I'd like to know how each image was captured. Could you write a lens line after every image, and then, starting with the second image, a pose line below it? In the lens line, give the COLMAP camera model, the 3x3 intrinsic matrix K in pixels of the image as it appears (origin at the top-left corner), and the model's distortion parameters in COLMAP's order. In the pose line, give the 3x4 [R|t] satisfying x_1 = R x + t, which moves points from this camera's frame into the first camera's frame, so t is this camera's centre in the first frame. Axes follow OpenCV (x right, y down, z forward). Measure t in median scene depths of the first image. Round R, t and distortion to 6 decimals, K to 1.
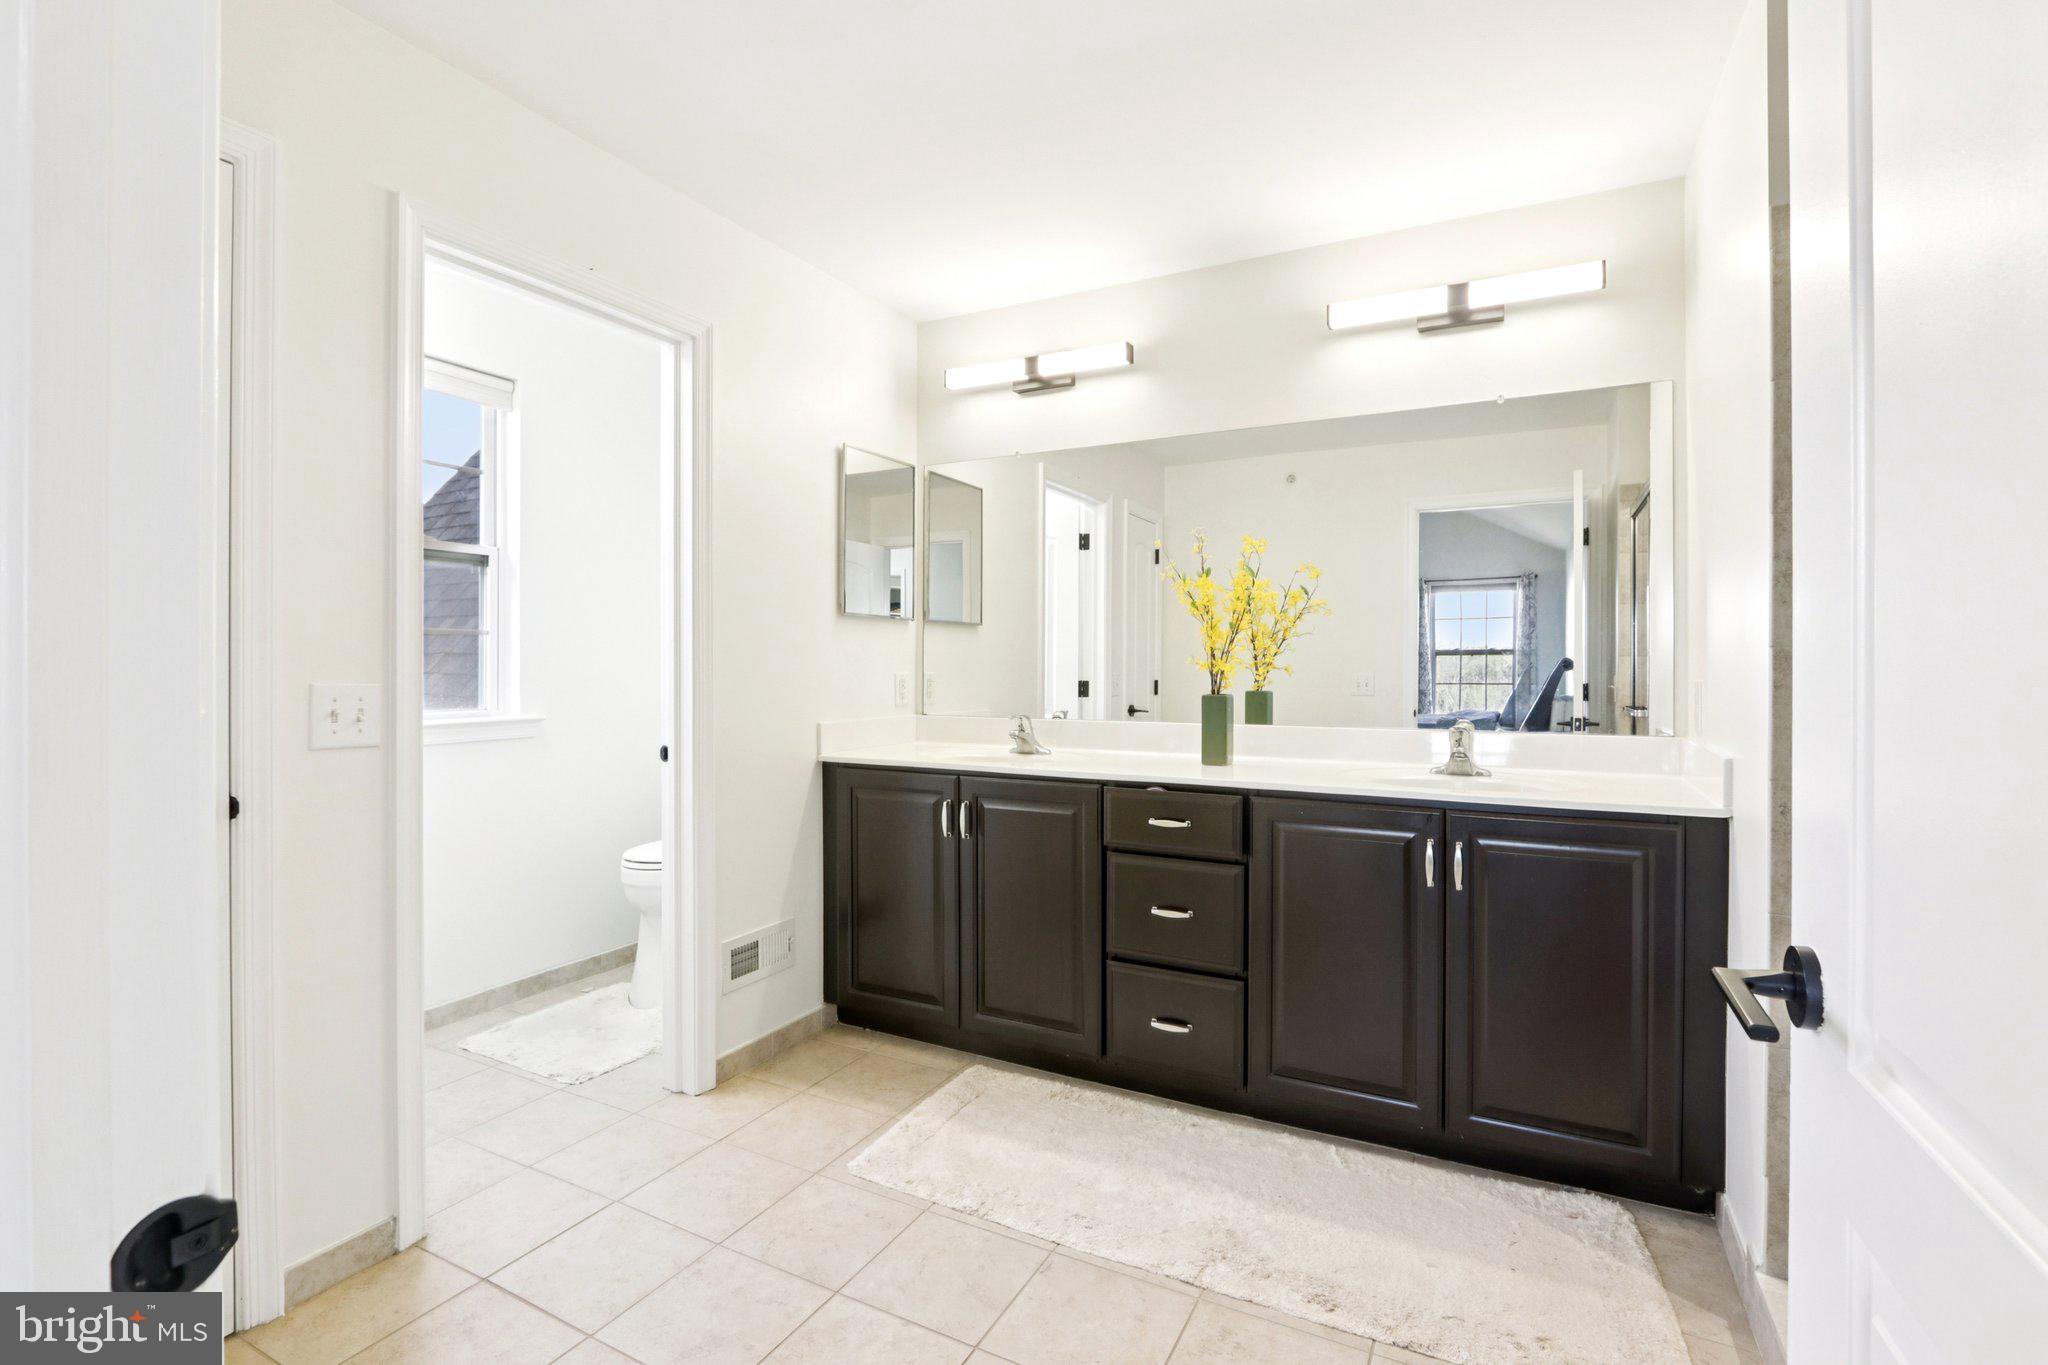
lens RADIAL K [[943.6, 0, 1023.1], [0, 943.6, 676.4], [0, 0, 1]] dist [-0.016975, -0.000052]
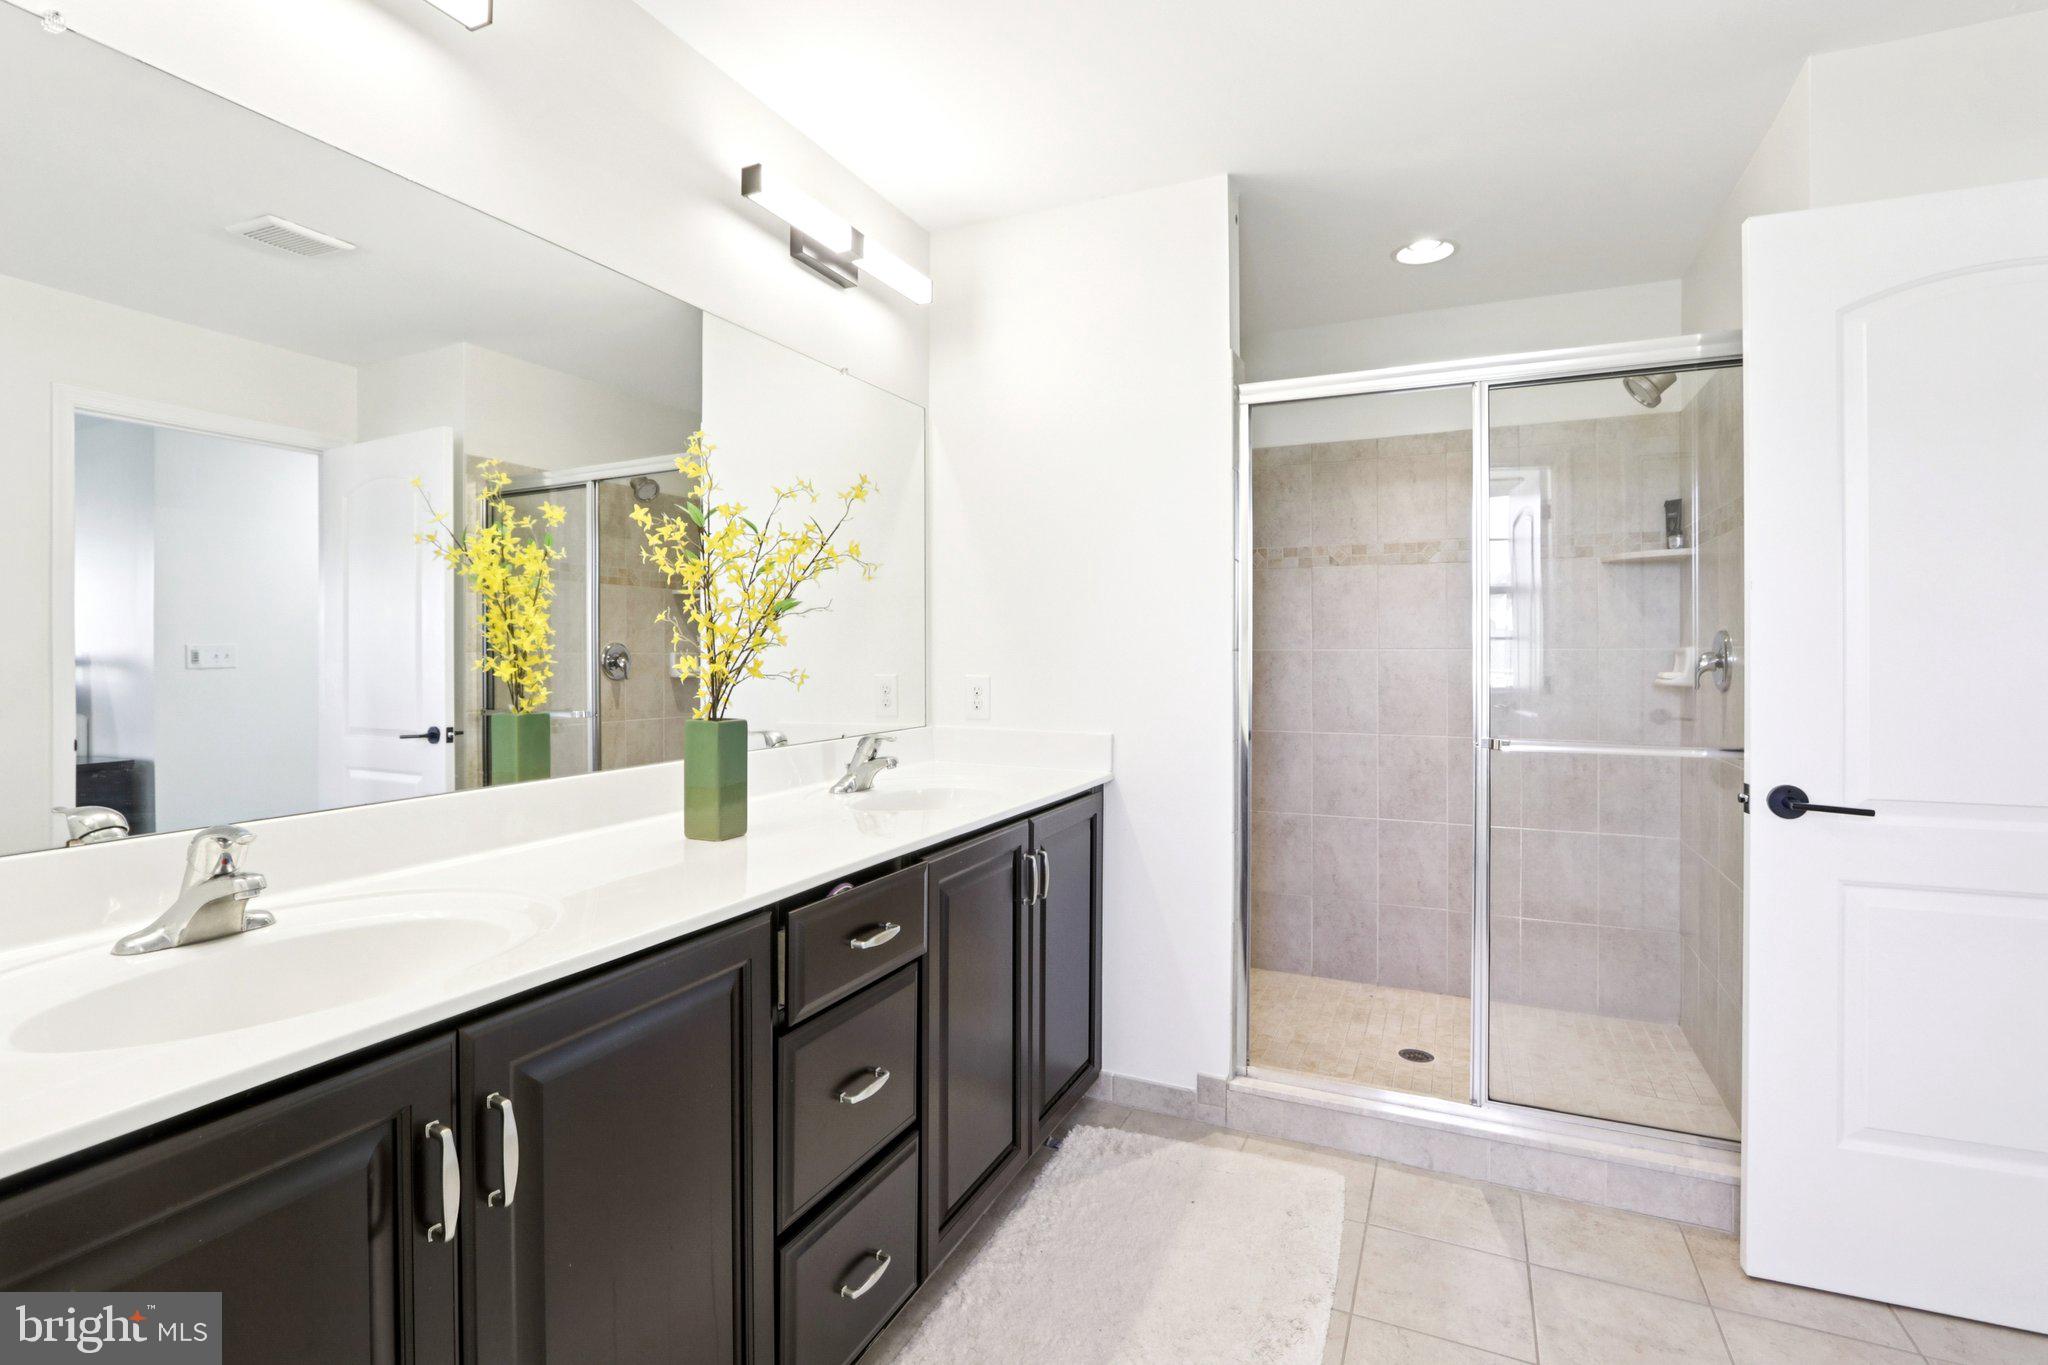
lens RADIAL K [[943.6, 0, 1022.4], [0, 943.6, 668.4], [0, 0, 1]] dist [-0.016975, -0.000052]
pose [[-0.057597, -0.010953, 0.998280, -0.408723], [0.002154, 0.999936, 0.011095, -0.018675], [-0.998338, 0.002789, -0.057569, 0.874775]]
